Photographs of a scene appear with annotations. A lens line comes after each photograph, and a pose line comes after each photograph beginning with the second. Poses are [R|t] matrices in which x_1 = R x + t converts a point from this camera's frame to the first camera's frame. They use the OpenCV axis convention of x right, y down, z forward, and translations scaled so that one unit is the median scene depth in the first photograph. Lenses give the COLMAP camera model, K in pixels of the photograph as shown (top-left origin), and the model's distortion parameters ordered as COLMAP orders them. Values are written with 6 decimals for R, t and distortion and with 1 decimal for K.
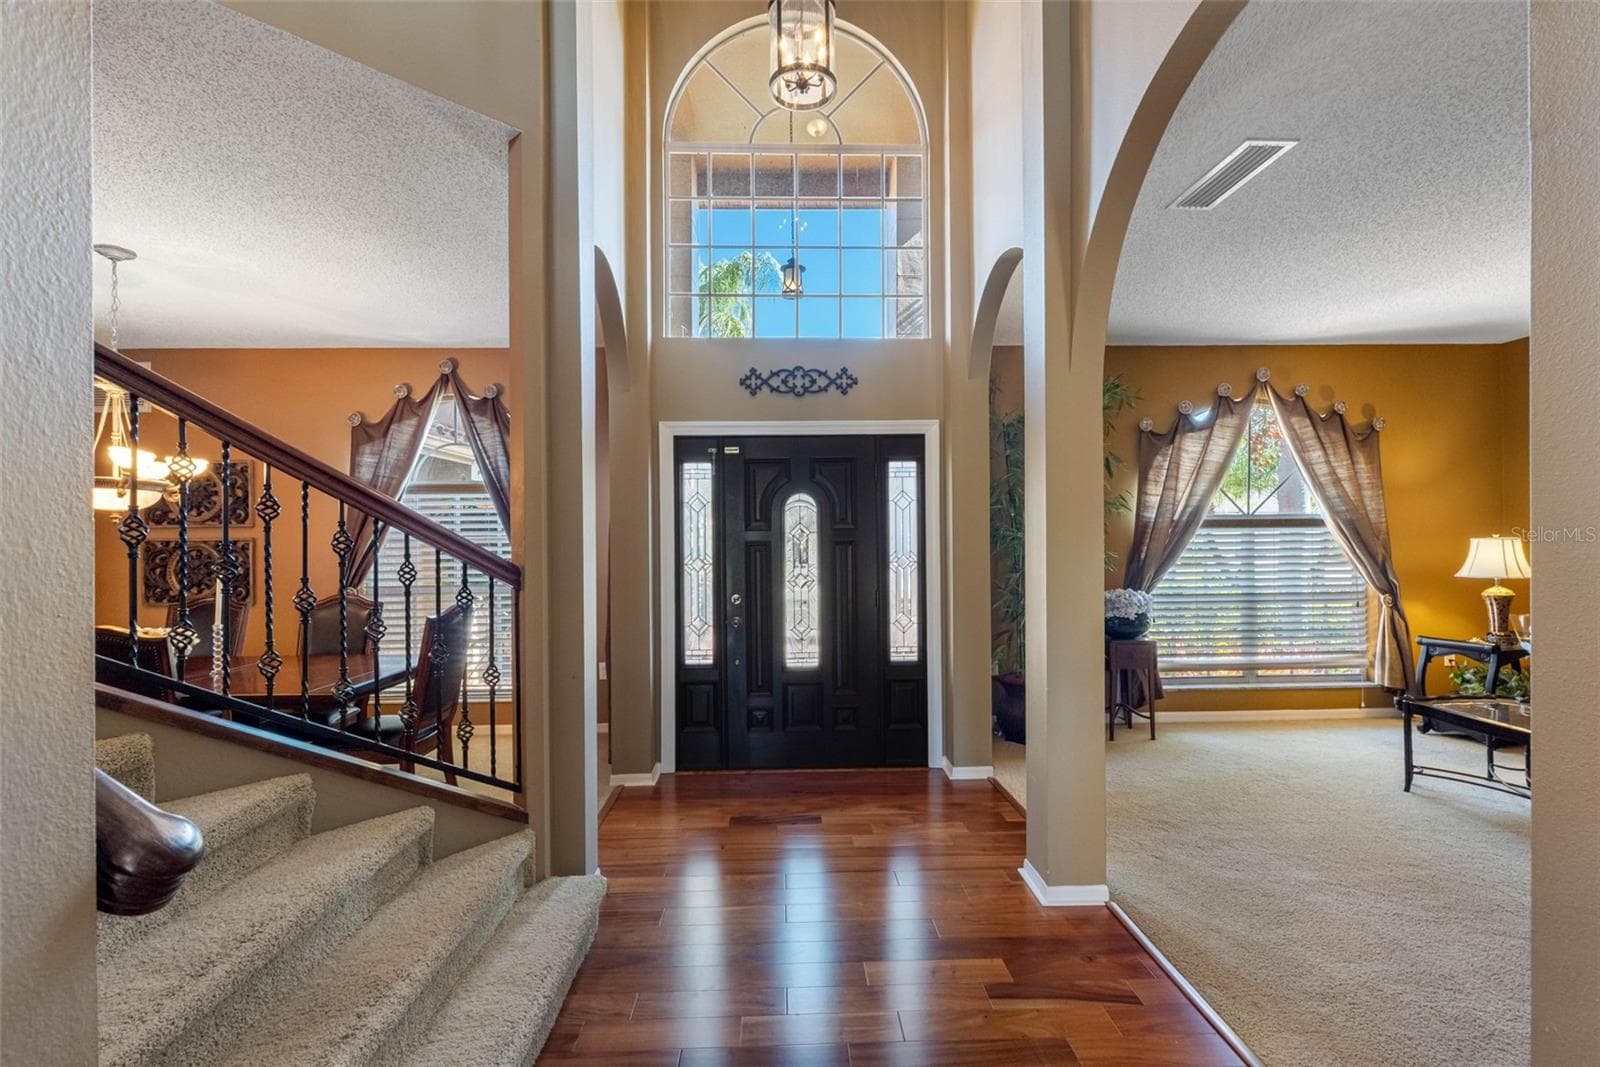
lens RADIAL K [[713.0, 0, 795.0], [0, 713.0, 541.7], [0, 0, 1]] dist [-0.004702, -0.000138]
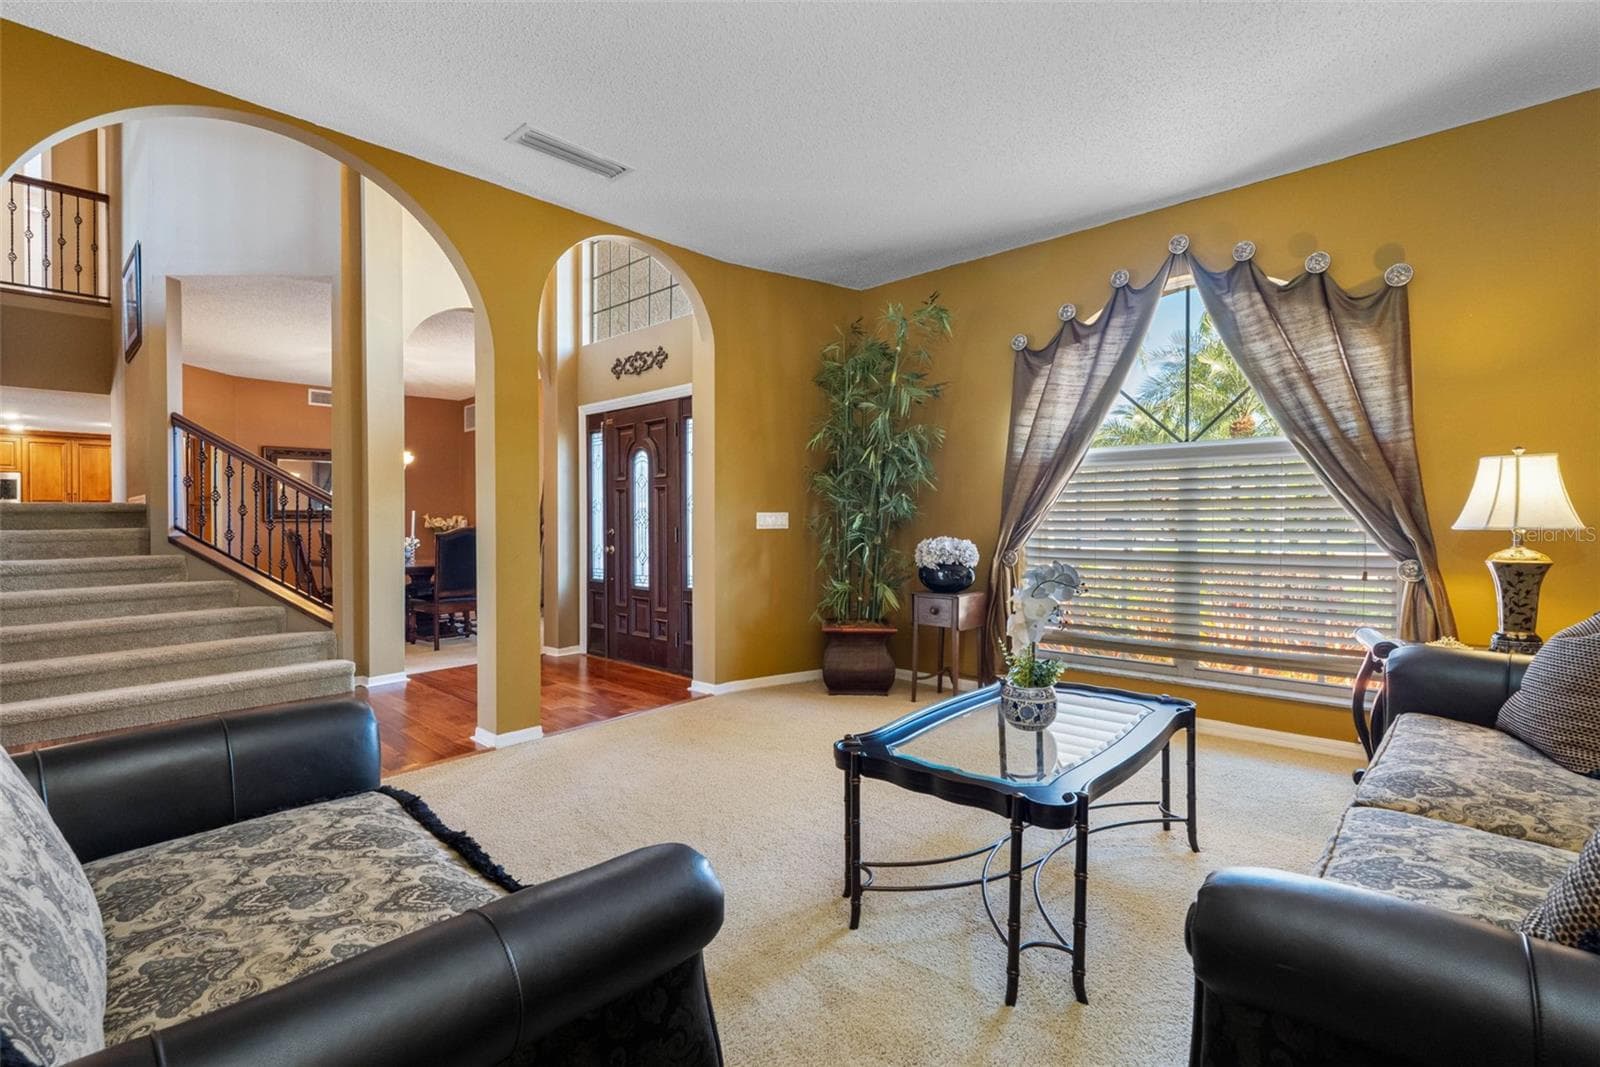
lens RADIAL K [[713.0, 0, 795.5], [0, 713.0, 519.9], [0, 0, 1]] dist [-0.004702, -0.000138]
pose [[0.721494, 0.007512, -0.692380, 1.091622], [-0.001648, 0.999957, 0.009132, 0.044003], [0.692419, -0.005447, 0.721475, 0.271301]]
